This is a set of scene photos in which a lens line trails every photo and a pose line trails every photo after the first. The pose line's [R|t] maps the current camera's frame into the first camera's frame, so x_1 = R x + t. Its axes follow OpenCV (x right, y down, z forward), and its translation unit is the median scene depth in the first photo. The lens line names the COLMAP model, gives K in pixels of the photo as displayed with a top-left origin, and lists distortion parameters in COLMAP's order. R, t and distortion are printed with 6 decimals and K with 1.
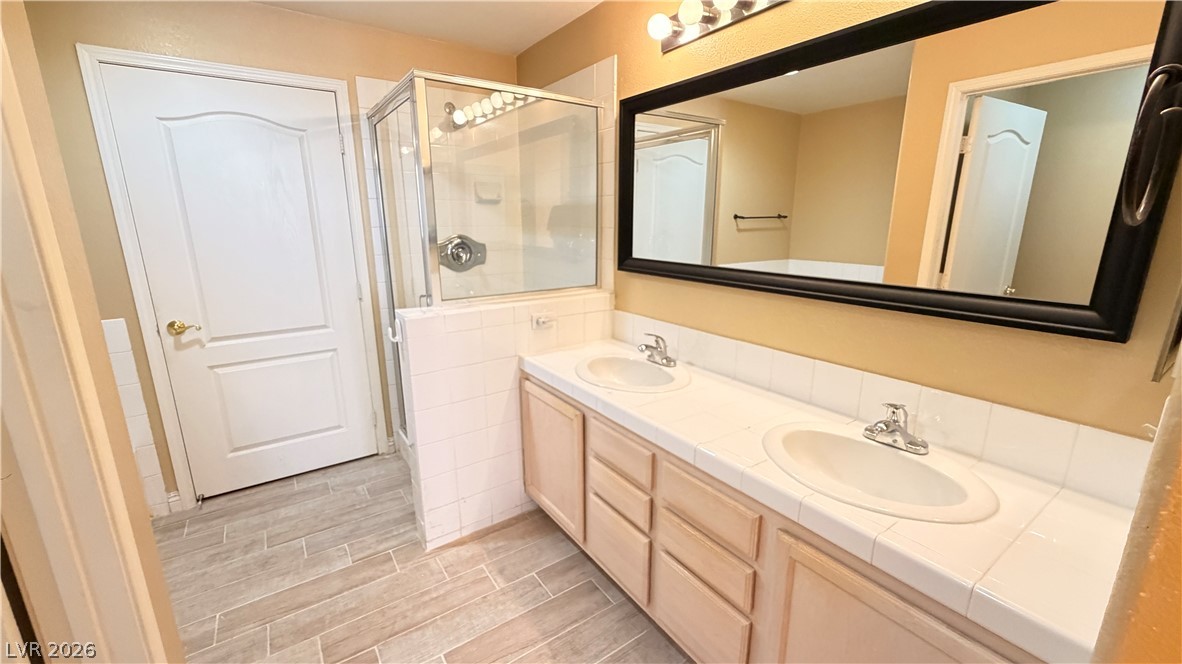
lens RADIAL K [[470.8, 0, 586.6], [0, 470.8, 329.8], [0, 0, 1]] dist [-0.000883, 0.000252]
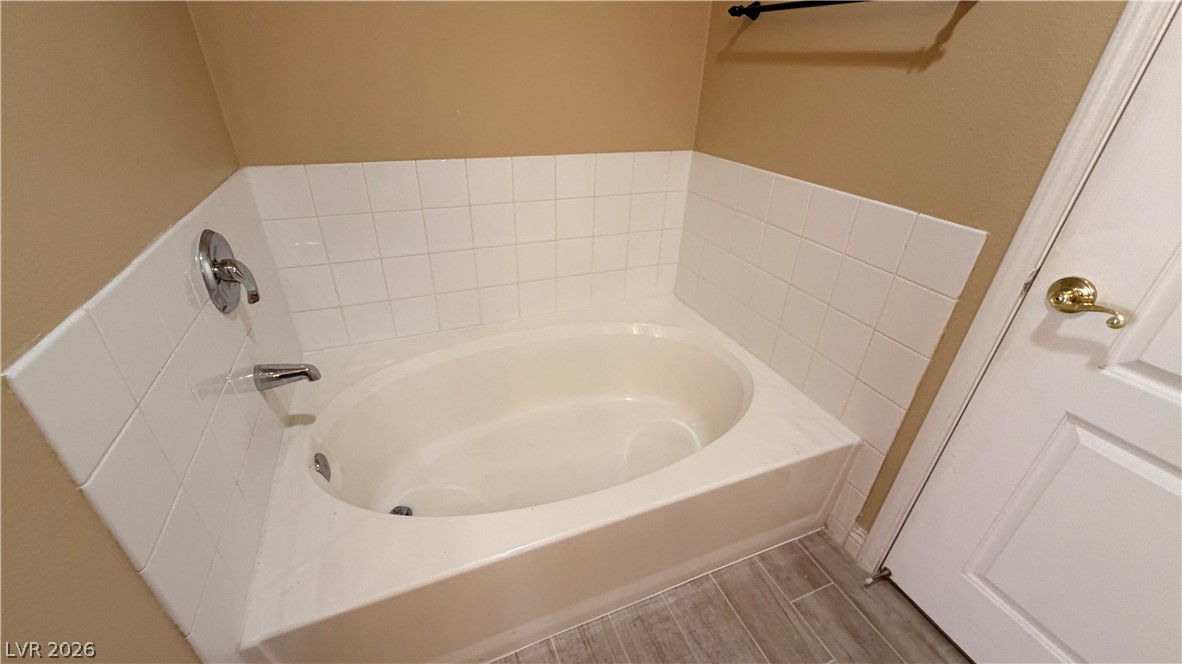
lens RADIAL K [[470.8, 0, 588.3], [0, 470.8, 324.8], [0, 0, 1]] dist [-0.000883, 0.000252]
pose [[-0.223097, 0.471378, -0.853247, -0.426616], [-0.252524, 0.817481, 0.517645, -0.082954], [0.941520, 0.330951, -0.063343, 0.638013]]
